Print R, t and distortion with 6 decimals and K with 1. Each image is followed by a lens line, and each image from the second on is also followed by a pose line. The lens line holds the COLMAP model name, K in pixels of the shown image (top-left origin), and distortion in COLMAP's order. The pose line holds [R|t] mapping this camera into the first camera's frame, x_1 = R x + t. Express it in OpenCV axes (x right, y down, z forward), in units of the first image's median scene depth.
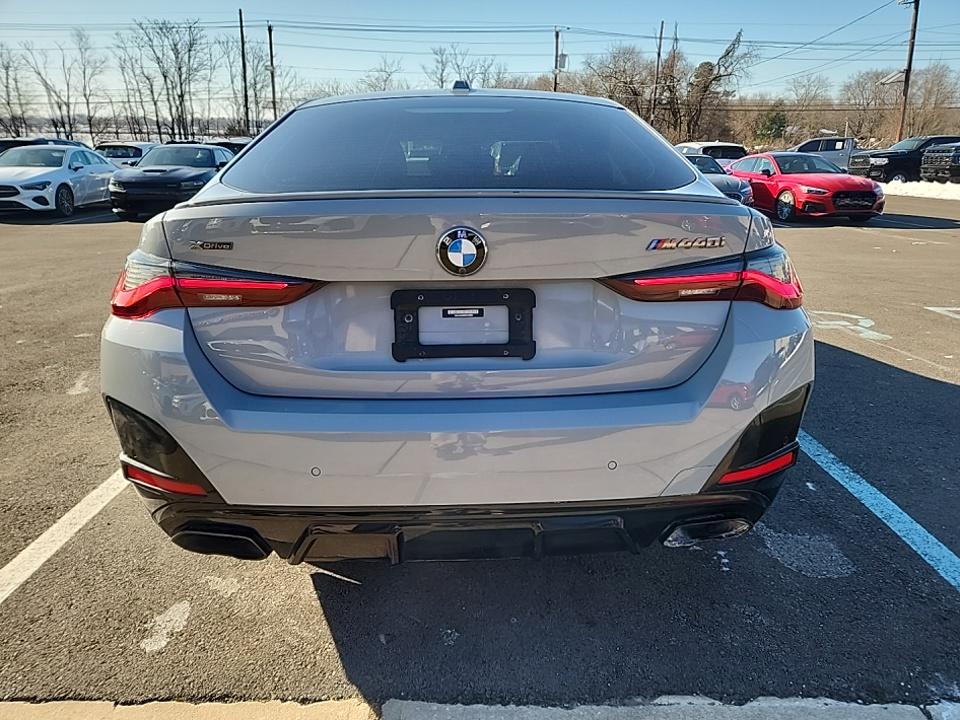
lens RADIAL K [[649.8, 0, 483.2], [0, 649.8, 358.8], [0, 0, 1]] dist [0.040964, -0.025015]
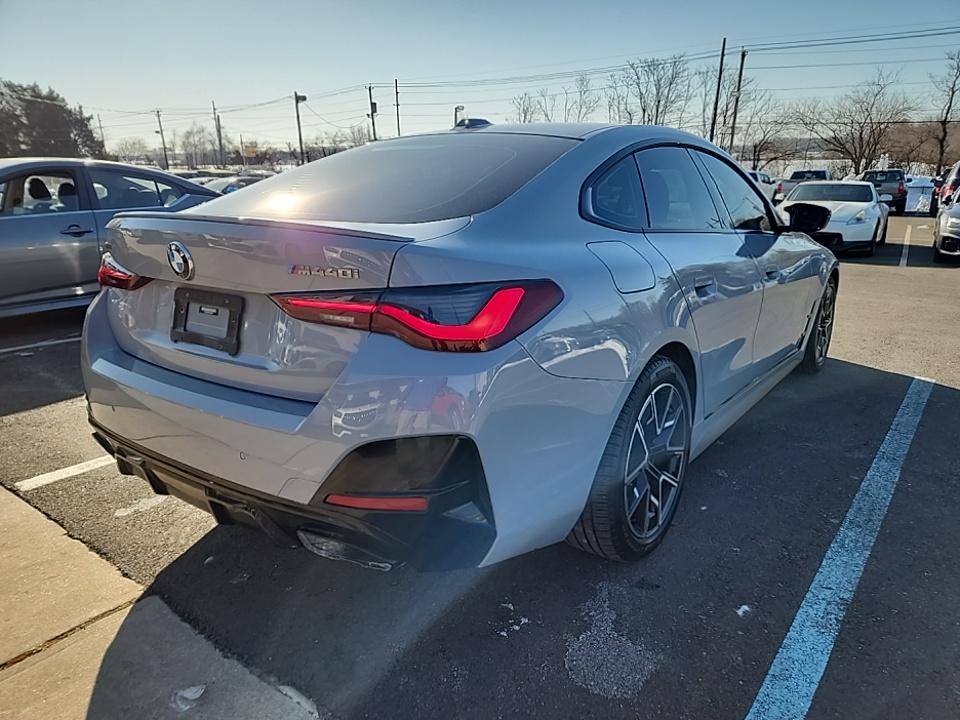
lens RADIAL K [[649.8, 0, 479.2], [0, 649.8, 362.6], [0, 0, 1]] dist [0.040964, -0.025015]
pose [[0.795000, 0.159403, -0.585292, 1.073160], [-0.177235, 0.983793, 0.027197, -0.093169], [0.580141, 0.082113, 0.810367, 0.268017]]
